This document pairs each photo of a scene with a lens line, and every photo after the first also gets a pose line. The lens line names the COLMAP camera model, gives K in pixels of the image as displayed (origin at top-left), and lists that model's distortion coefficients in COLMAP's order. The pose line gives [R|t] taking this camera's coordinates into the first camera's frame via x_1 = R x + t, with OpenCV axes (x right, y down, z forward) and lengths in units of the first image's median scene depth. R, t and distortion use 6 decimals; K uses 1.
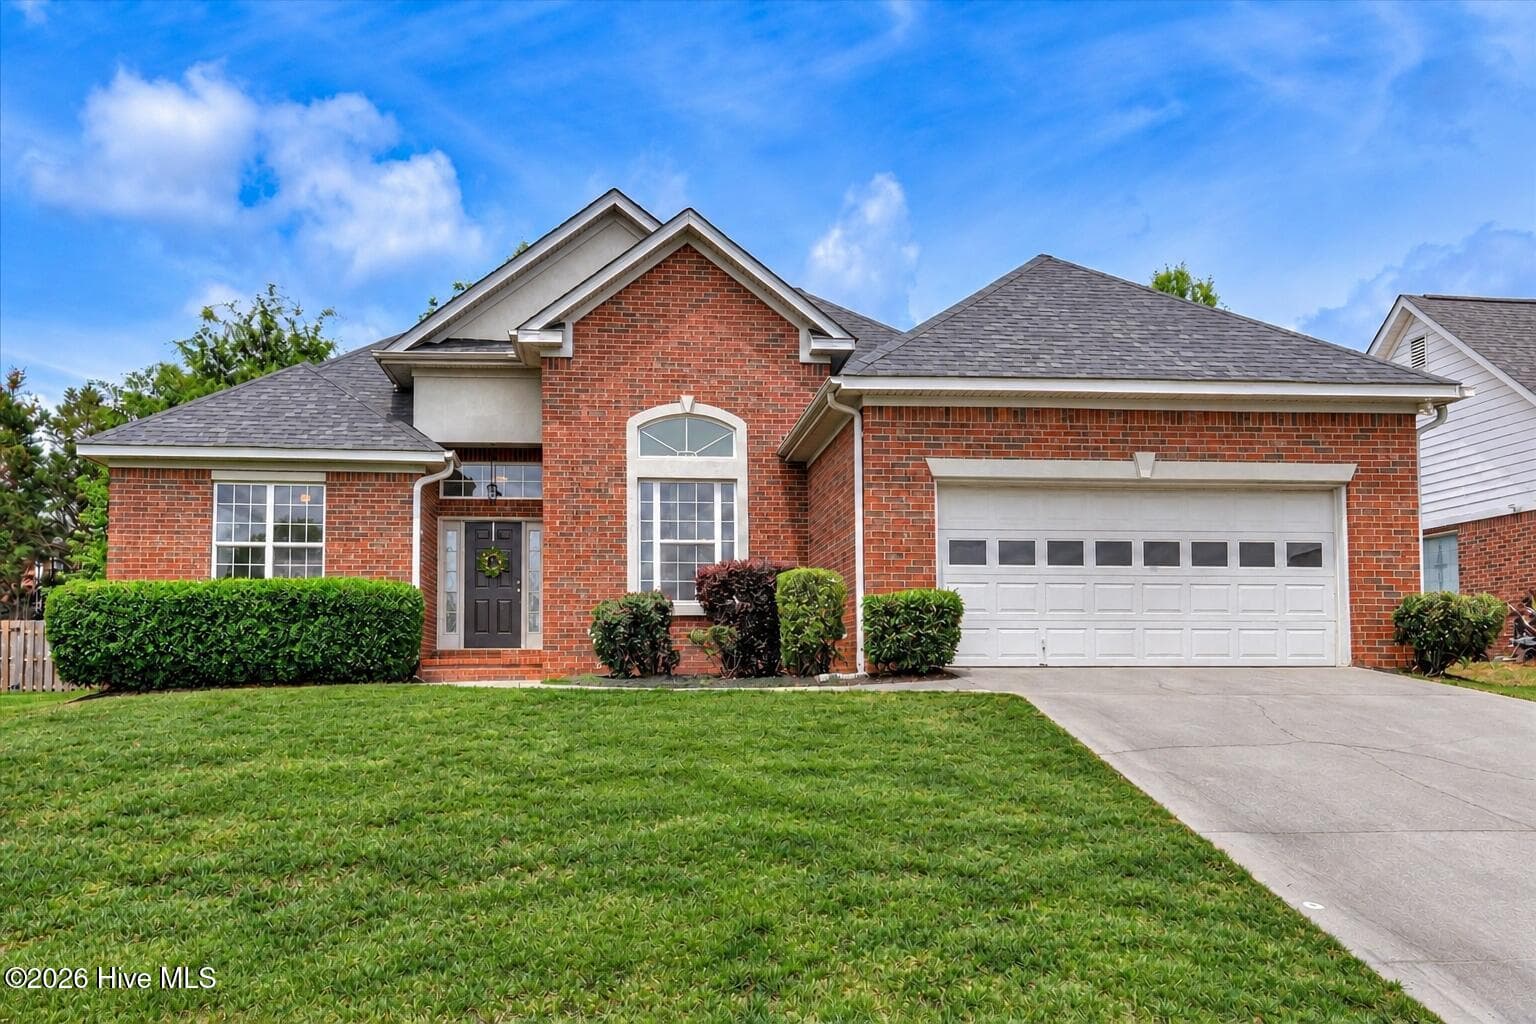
lens RADIAL K [[1211.4, 0, 710.1], [0, 1211.4, 603.3], [0, 0, 1]] dist [0.019167, -0.000678]
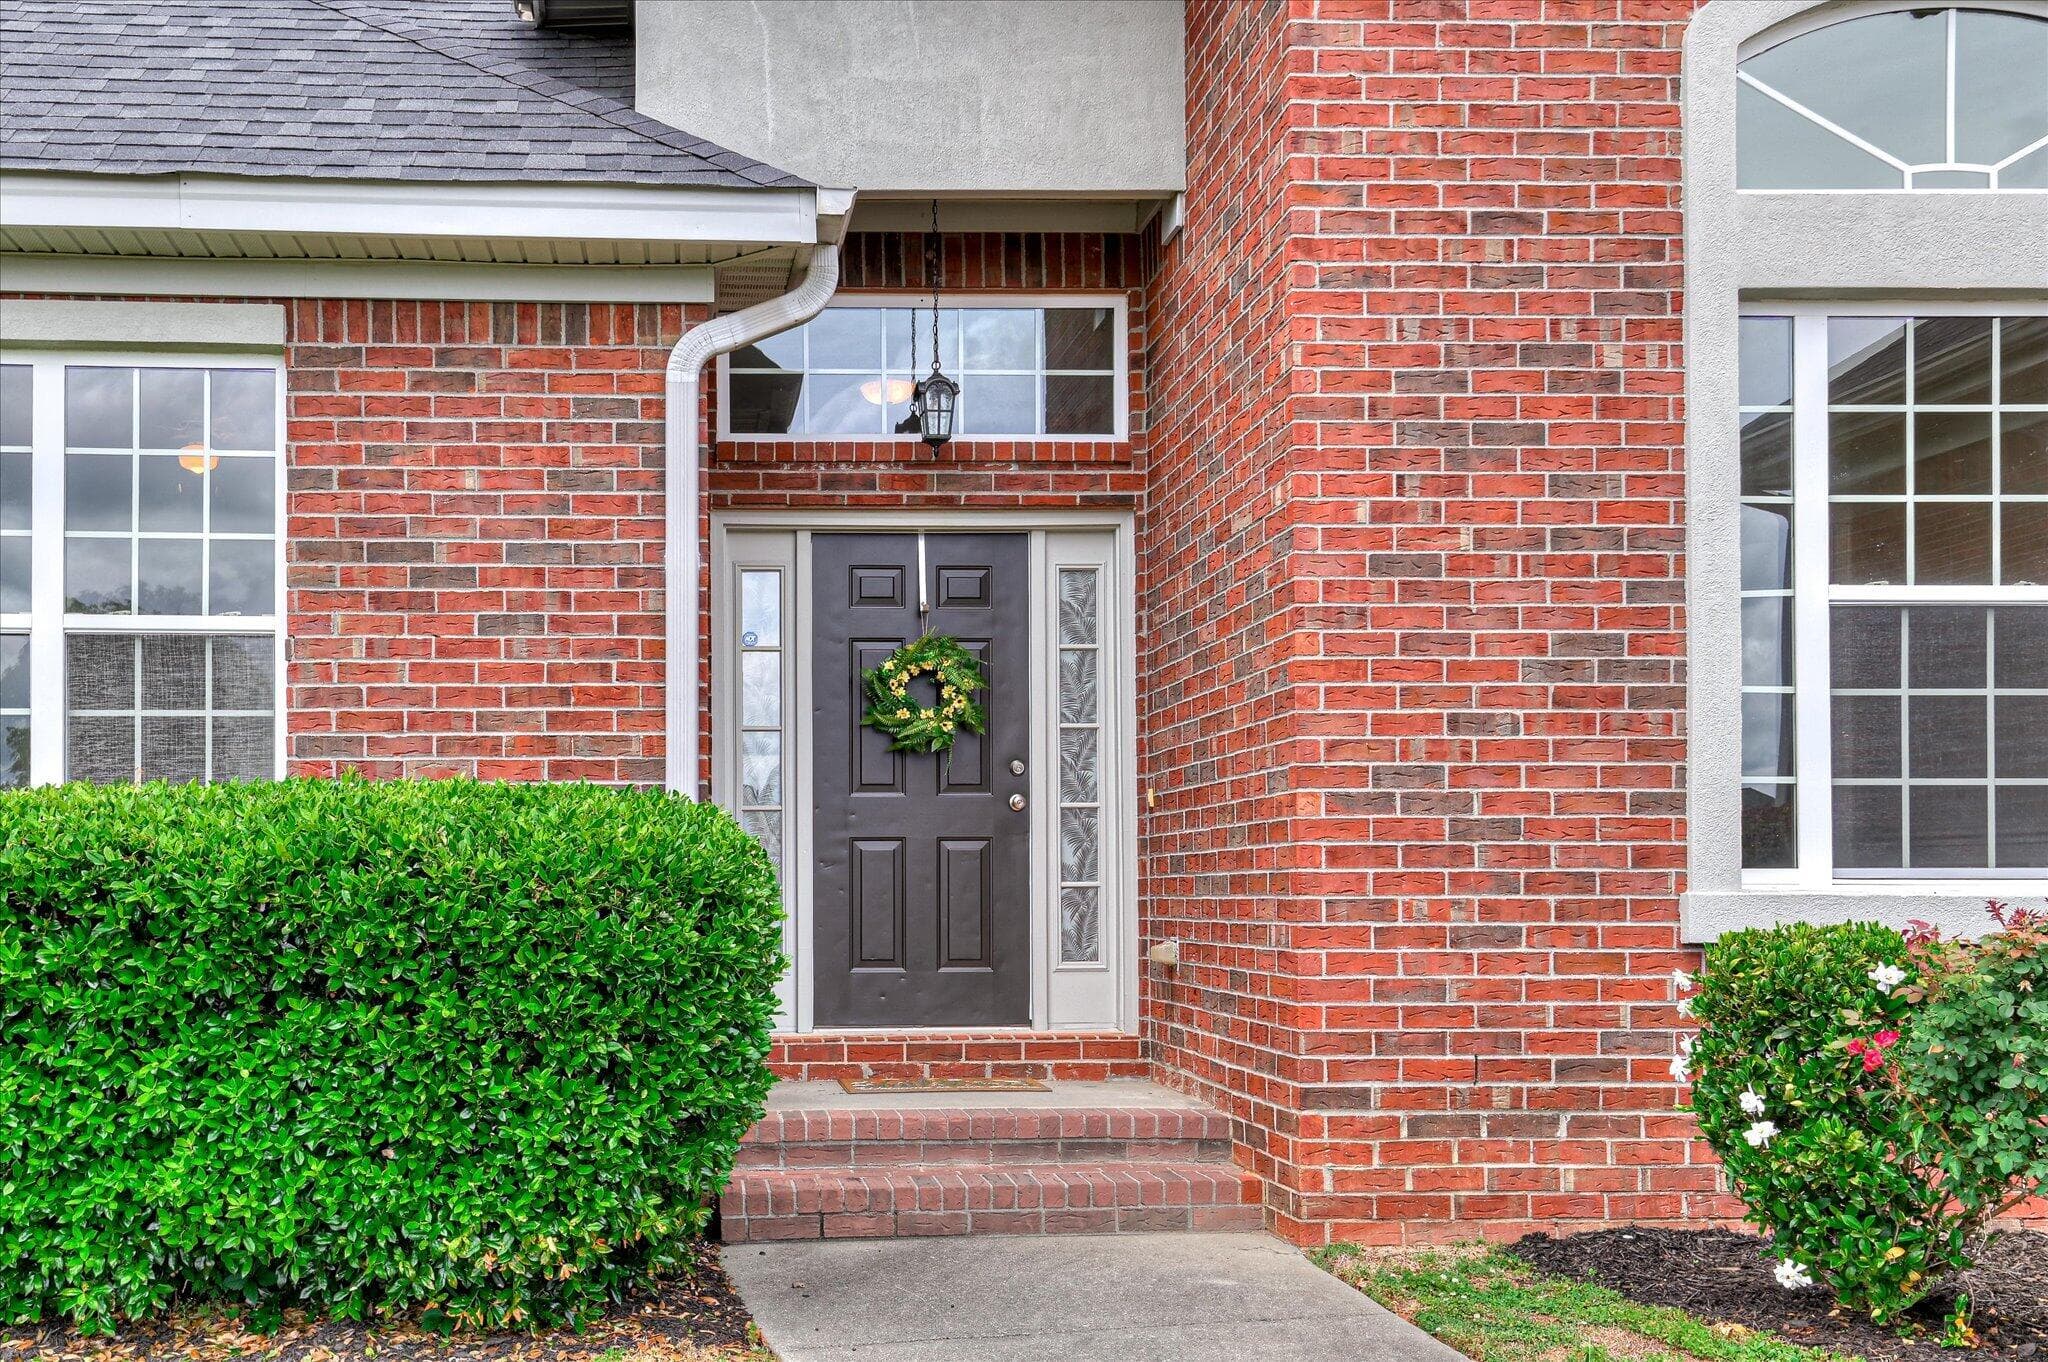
lens RADIAL K [[2024.1, 0, 795.7], [0, 2024.1, 881.6], [0, 0, 1]] dist [0.029652, 0.009188]
pose [[0.999102, -0.001066, -0.042358, -0.210705], [0.003840, 0.997848, 0.065463, -0.024824], [0.042198, -0.065567, 0.996956, 0.634945]]
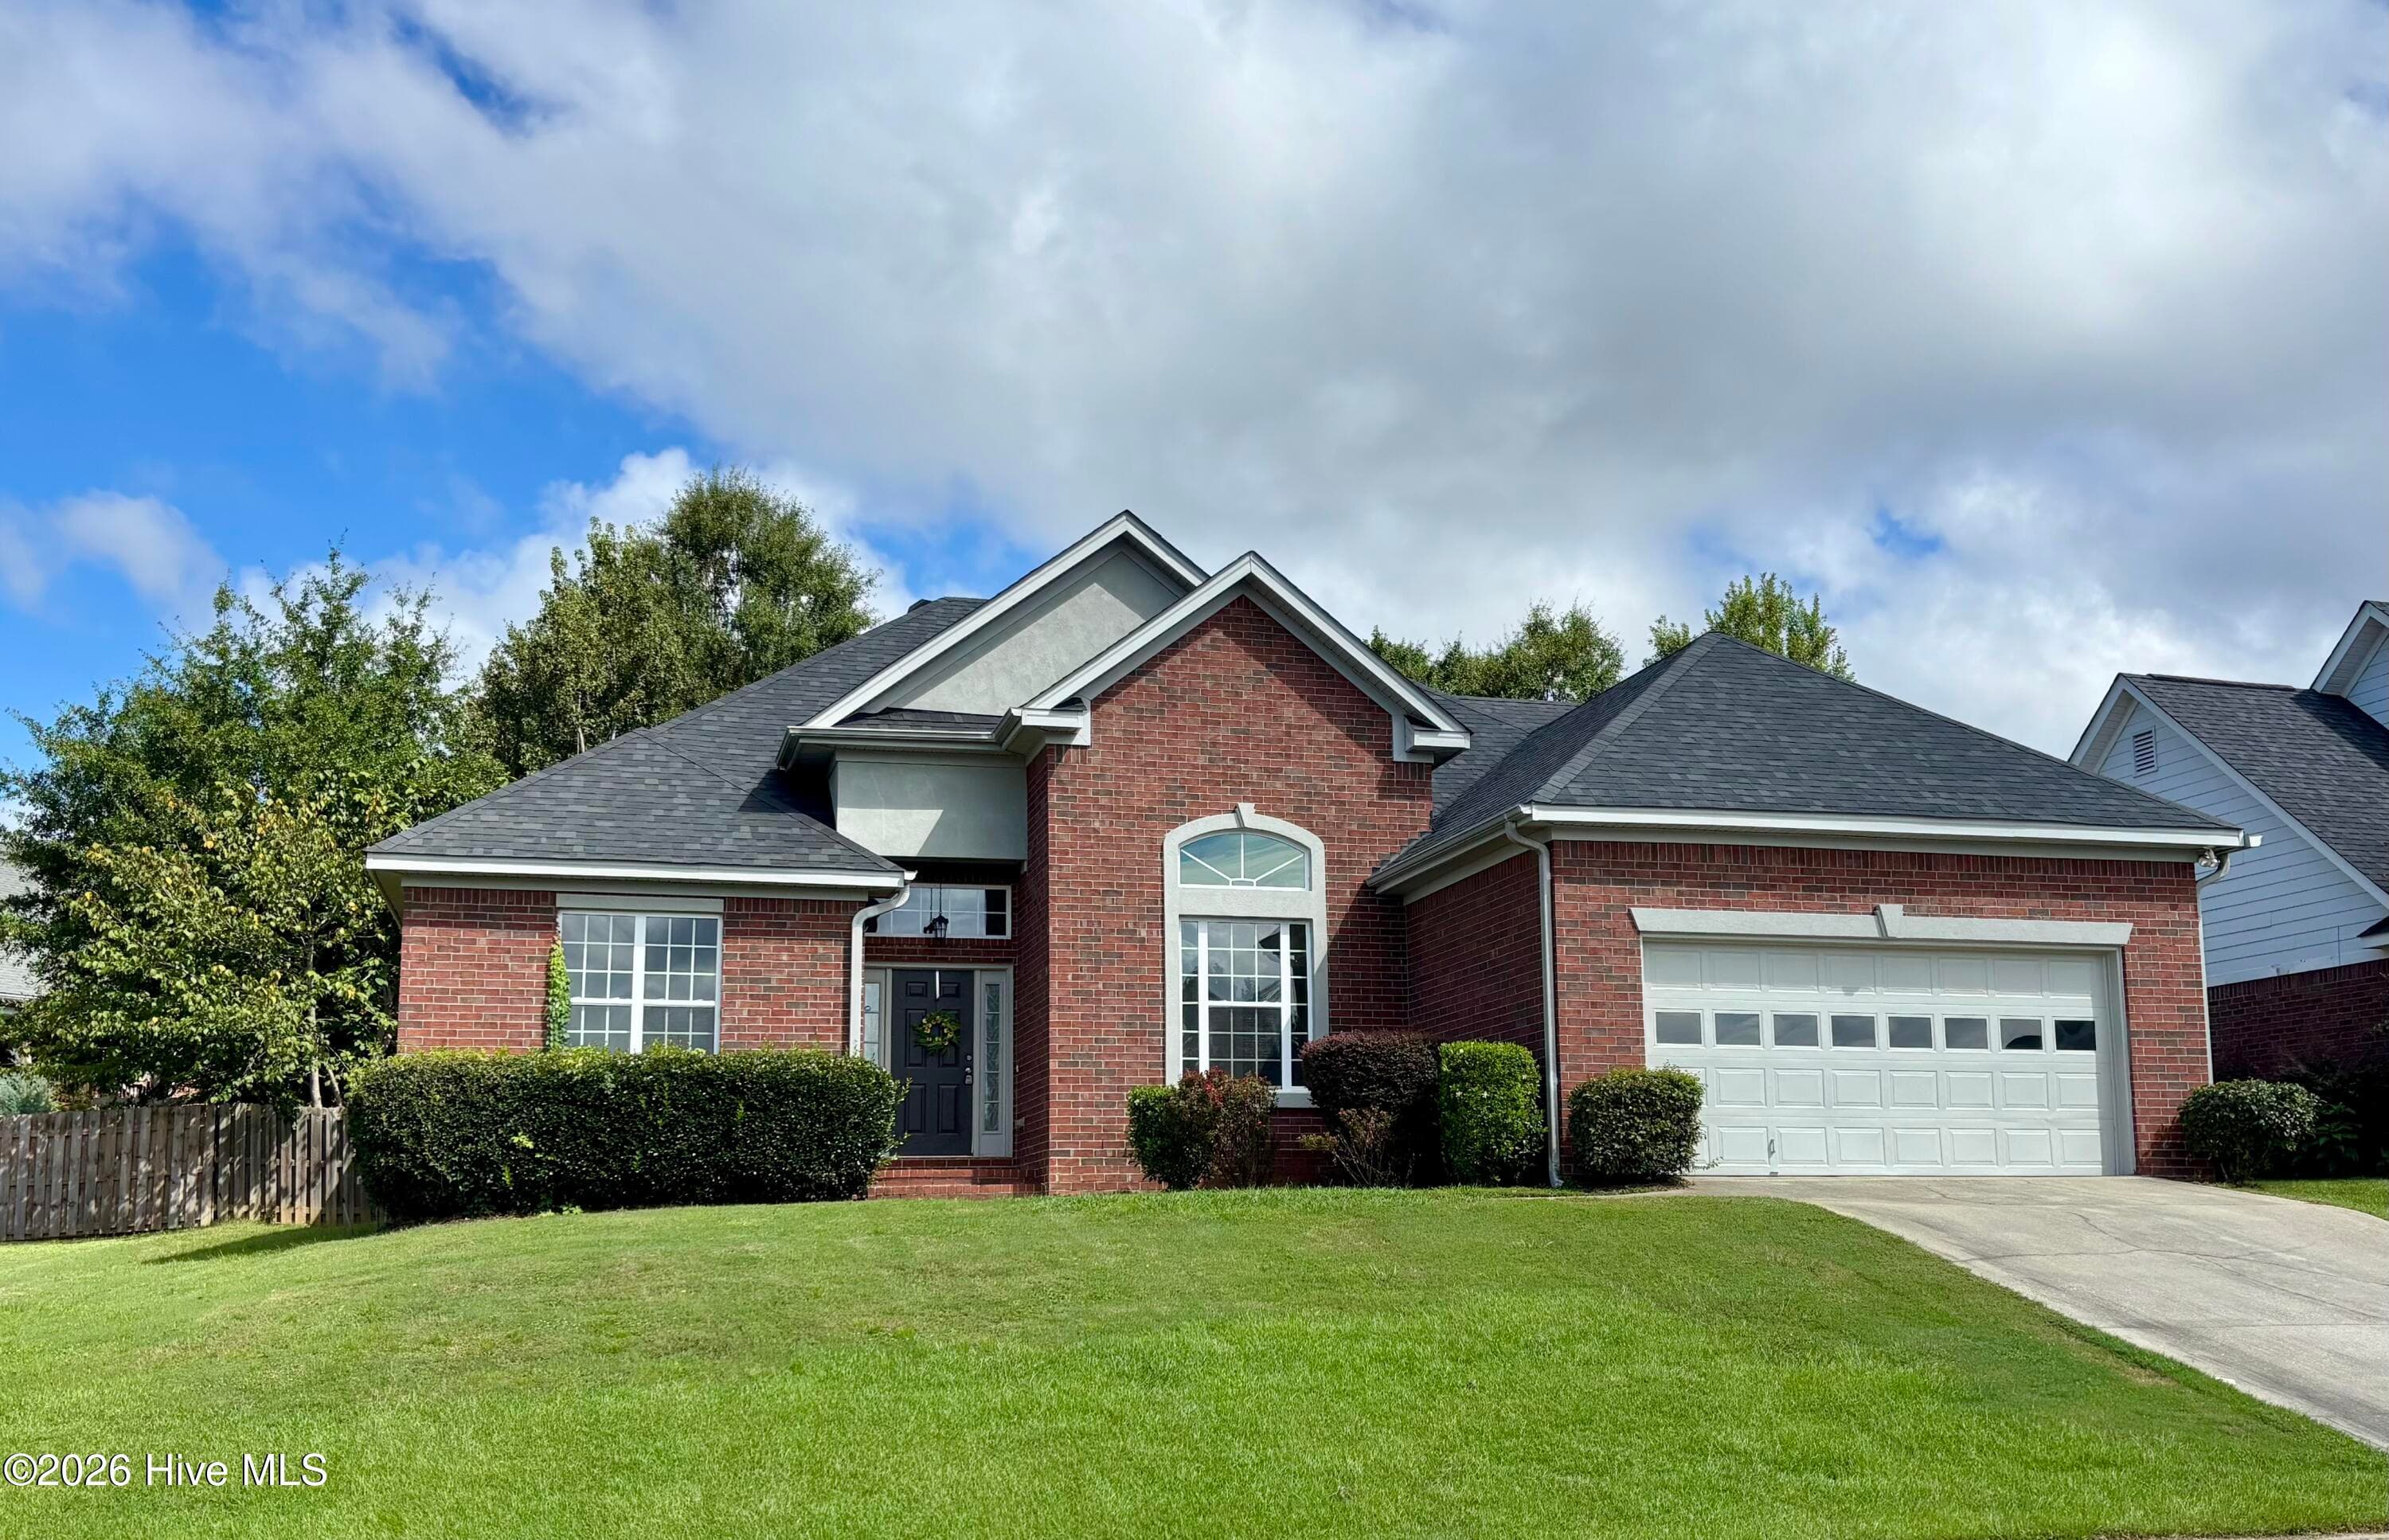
lens RADIAL K [[2185.1, 0, 1224.8], [0, 2185.1, 893.3], [0, 0, 1]] dist [0.142296, -0.411352]
pose [[0.986430, 0.018300, 0.163159, -0.246839], [-0.003601, 0.995941, -0.089933, 0.000394], [-0.164143, 0.088125, 0.982492, -0.281931]]
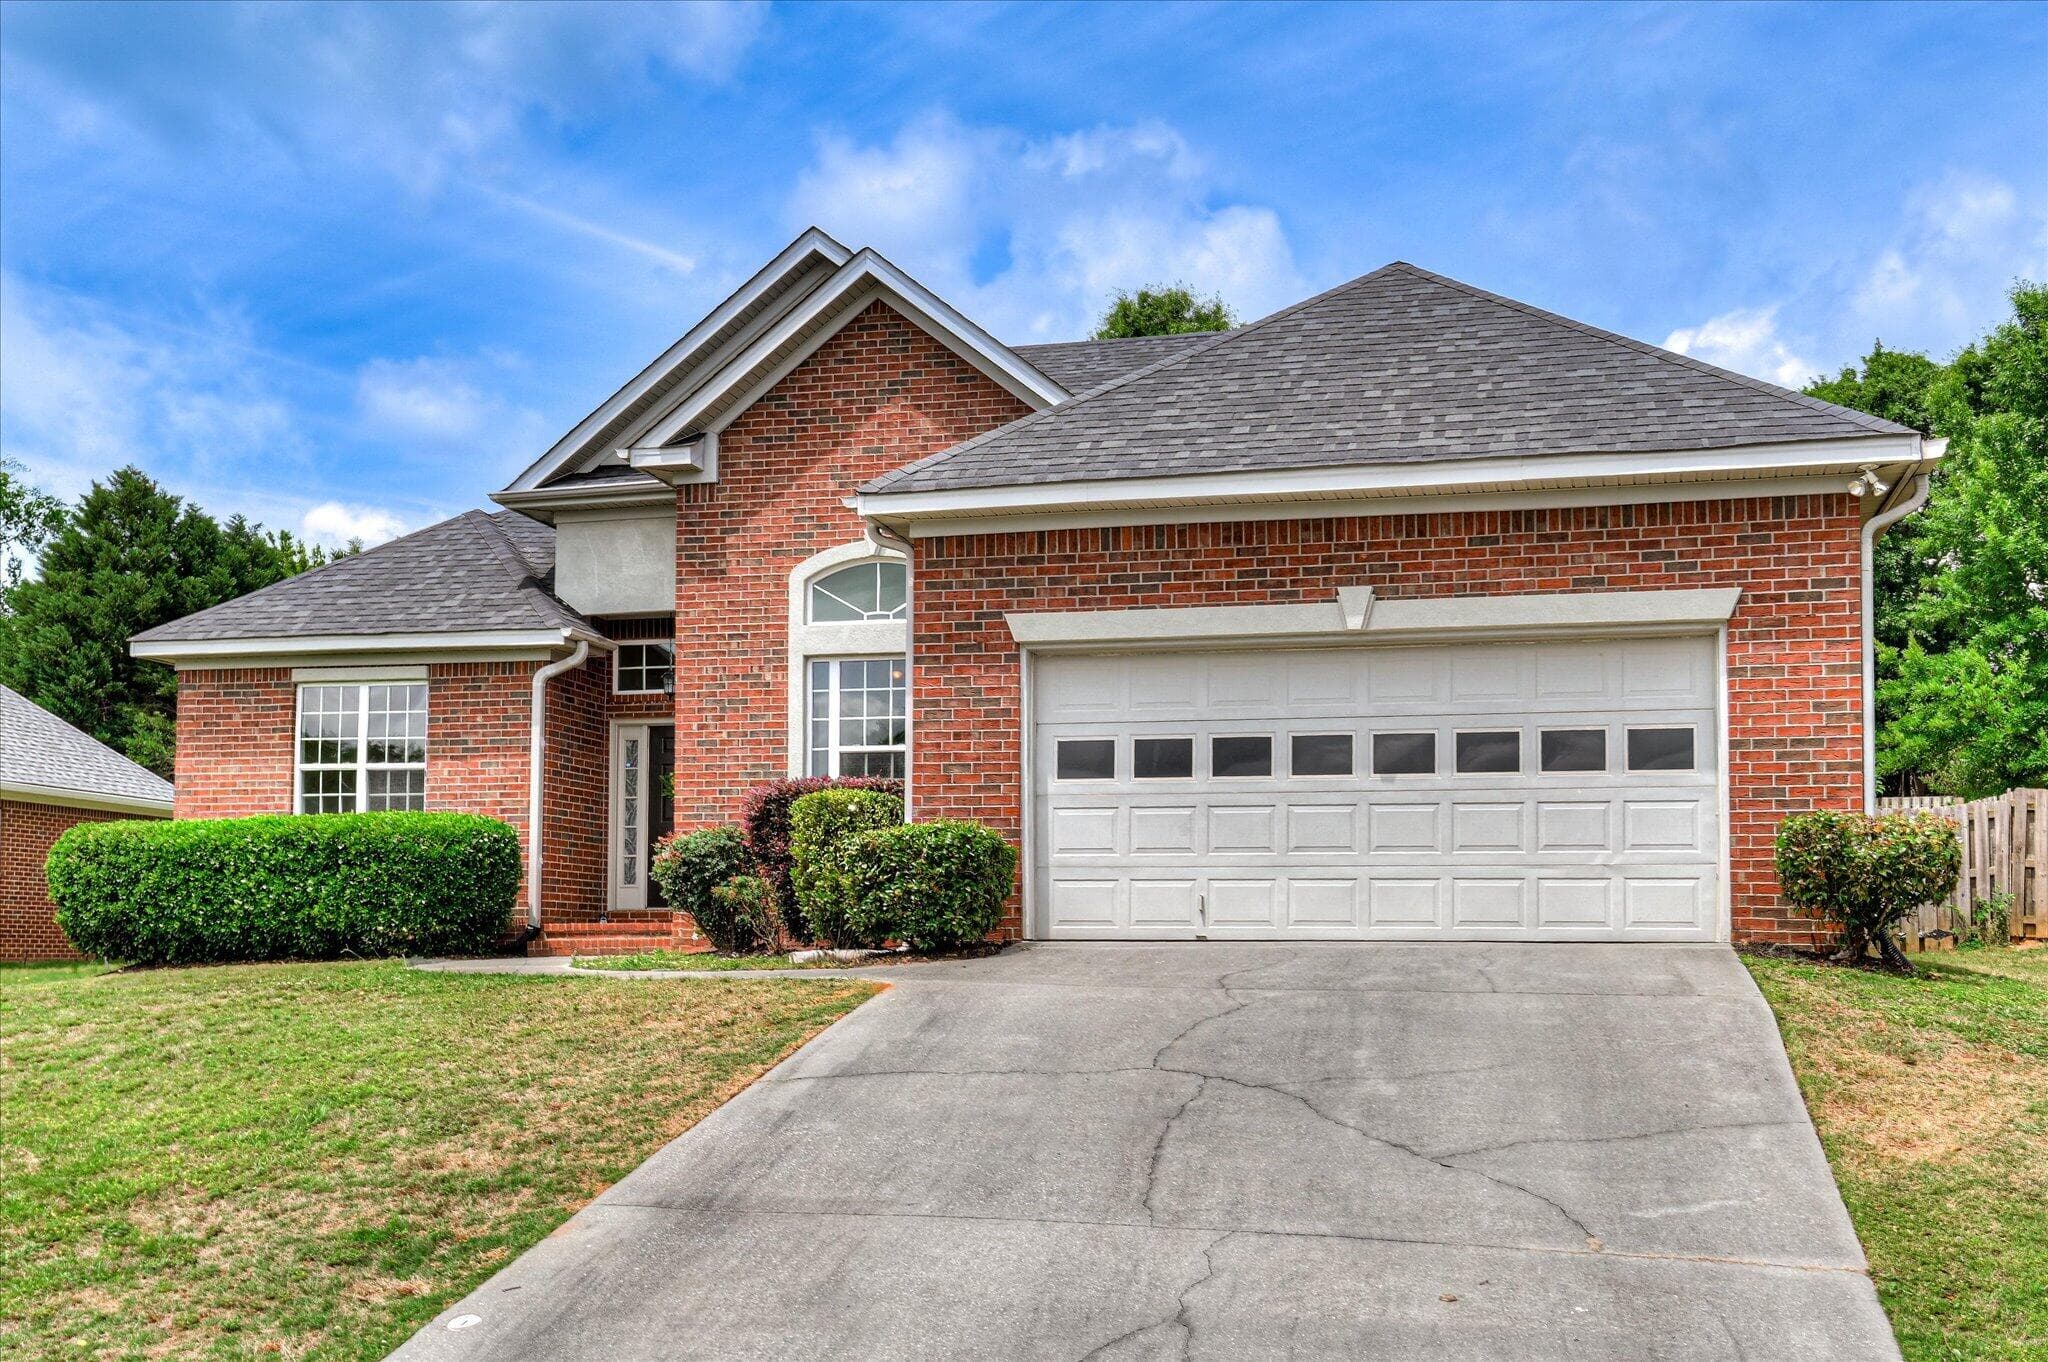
lens RADIAL K [[1861.2, 0, 1094.4], [0, 1861.2, 855.6], [0, 0, 1]] dist [0.010991, 0.006881]
pose [[0.955455, -0.010158, -0.294961, 0.400970], [0.014648, 0.999808, 0.013016, -0.003313], [0.294772, -0.016757, 0.955421, 0.056162]]
